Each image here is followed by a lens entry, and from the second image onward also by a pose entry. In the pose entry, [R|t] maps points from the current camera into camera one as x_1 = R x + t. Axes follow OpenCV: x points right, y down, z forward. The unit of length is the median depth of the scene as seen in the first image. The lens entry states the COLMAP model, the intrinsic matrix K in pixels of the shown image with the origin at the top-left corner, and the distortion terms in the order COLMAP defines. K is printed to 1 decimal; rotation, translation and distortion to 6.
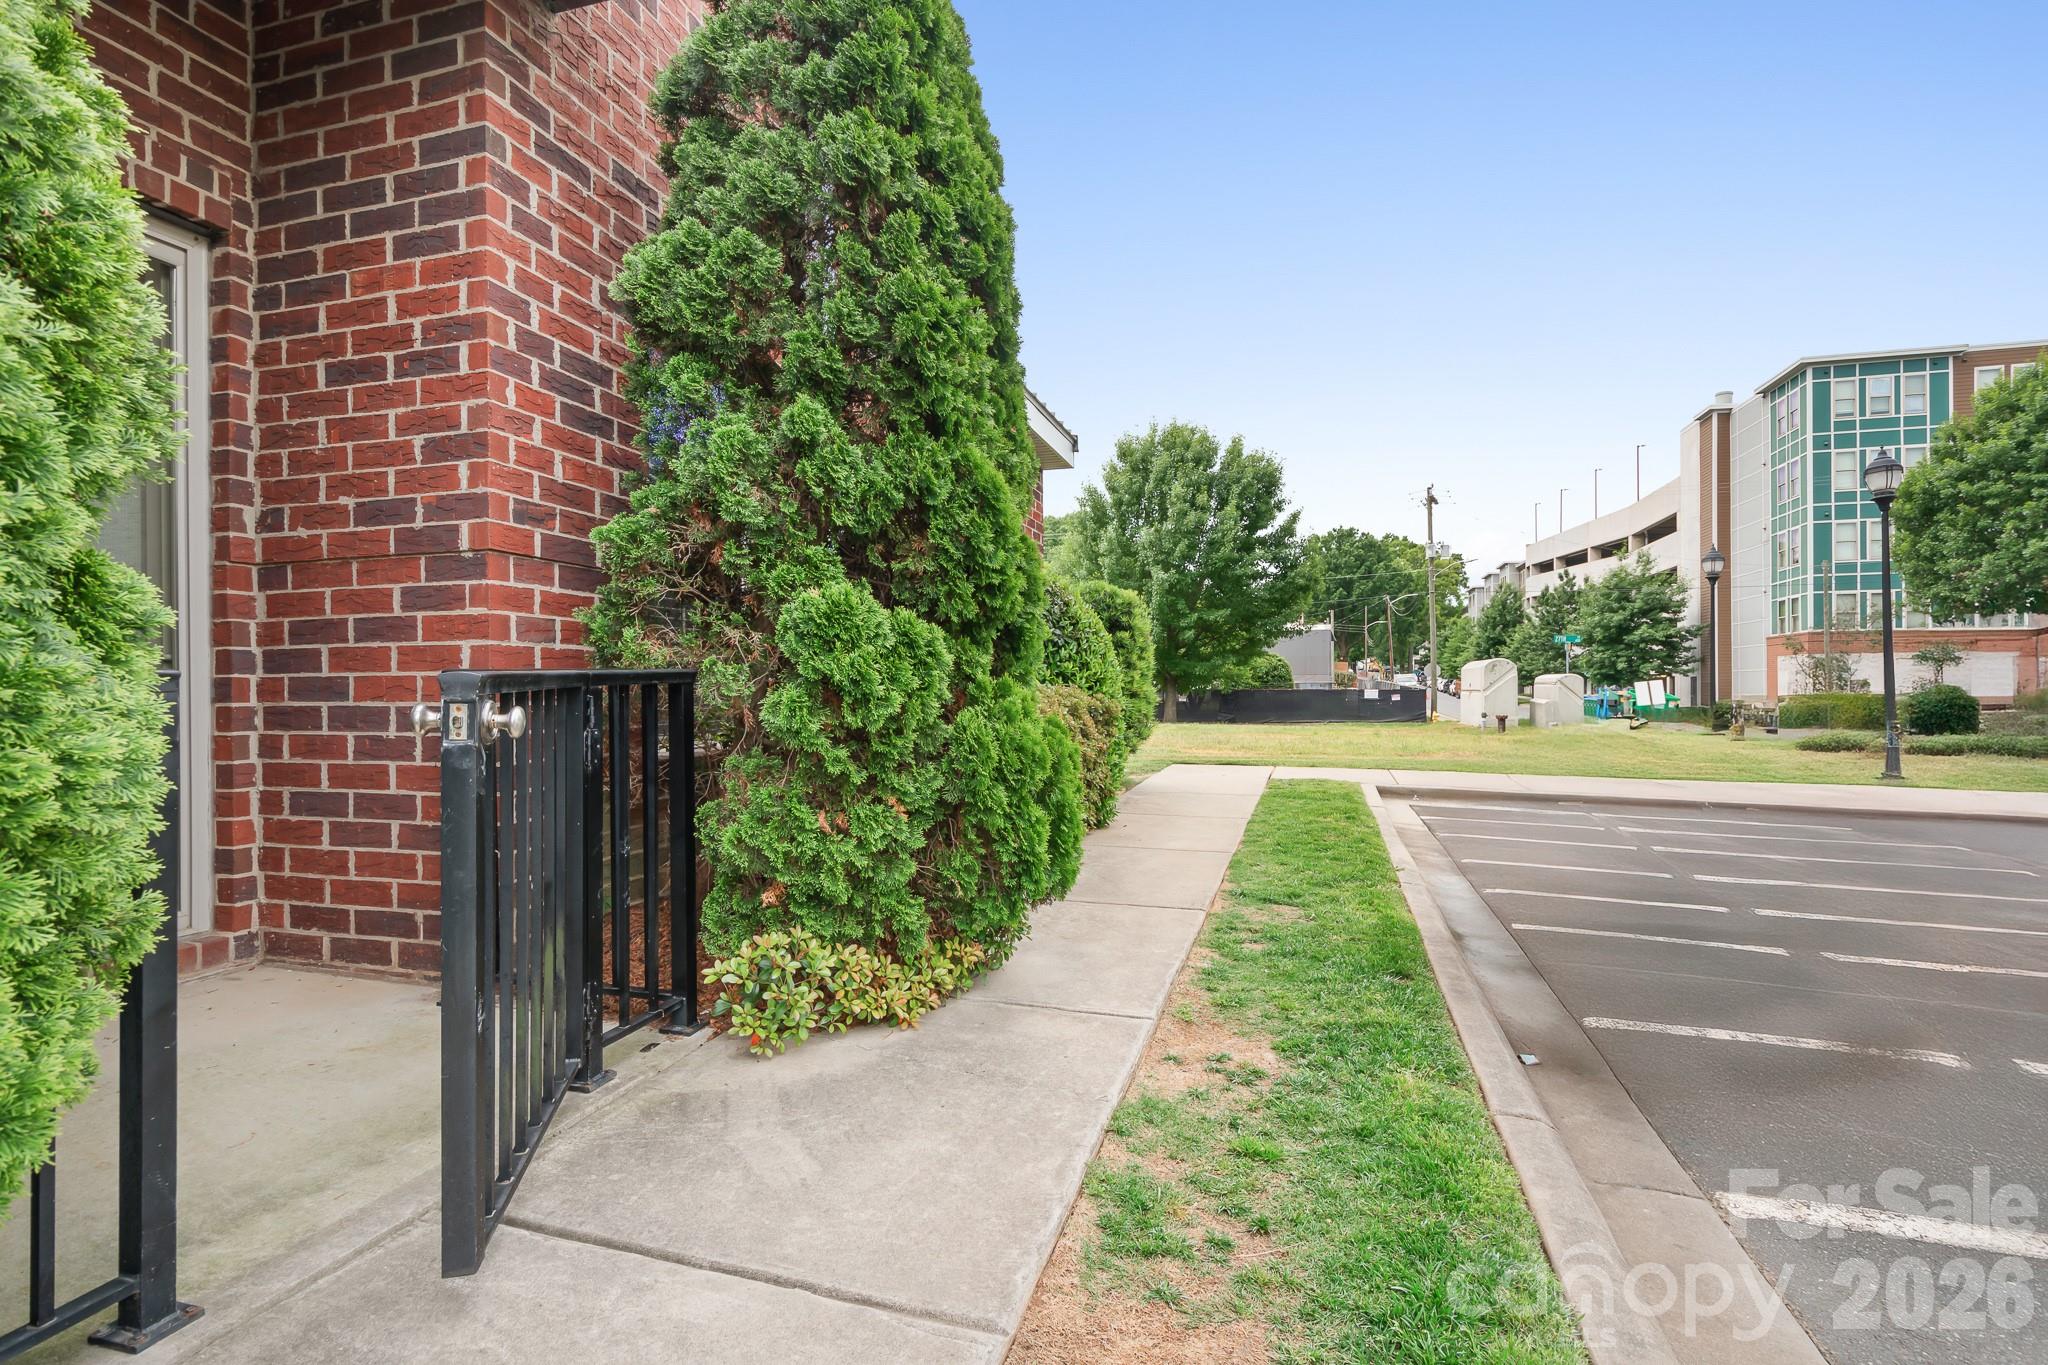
lens RADIAL K [[969.0, 0, 1023.4], [0, 969.0, 681.2], [0, 0, 1]] dist [0.011913, -0.004972]
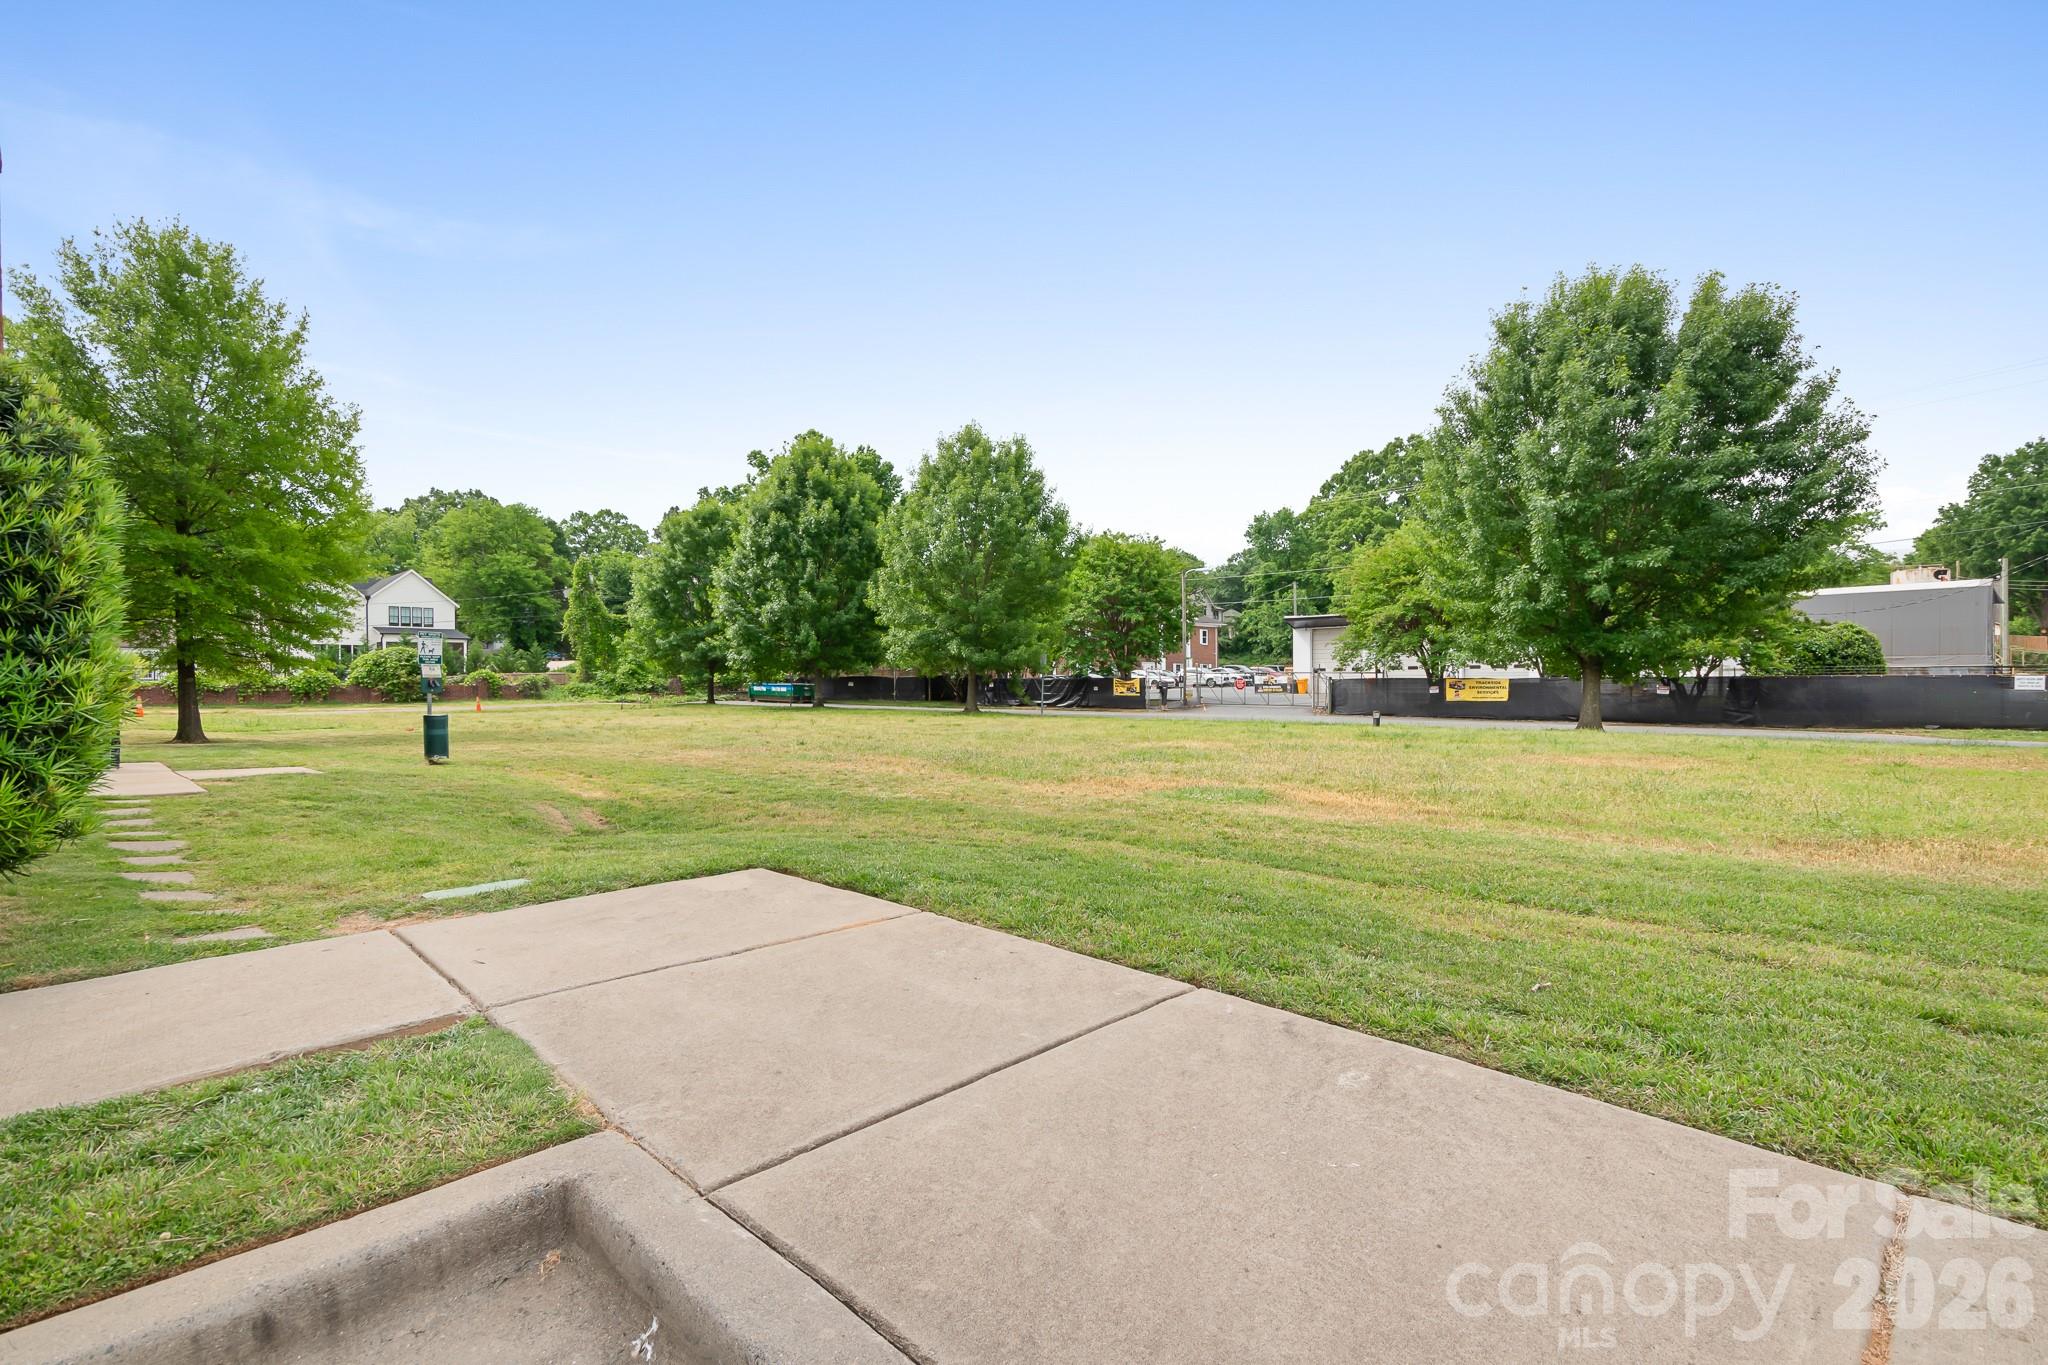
lens RADIAL K [[969.0, 0, 1018.4], [0, 969.0, 694.4], [0, 0, 1]] dist [0.011913, -0.004972]
pose [[0.873860, 0.009597, -0.486084, 0.141296], [0.004048, 0.999627, 0.027013, 0.000952], [0.486162, -0.025573, 0.873495, 0.228775]]
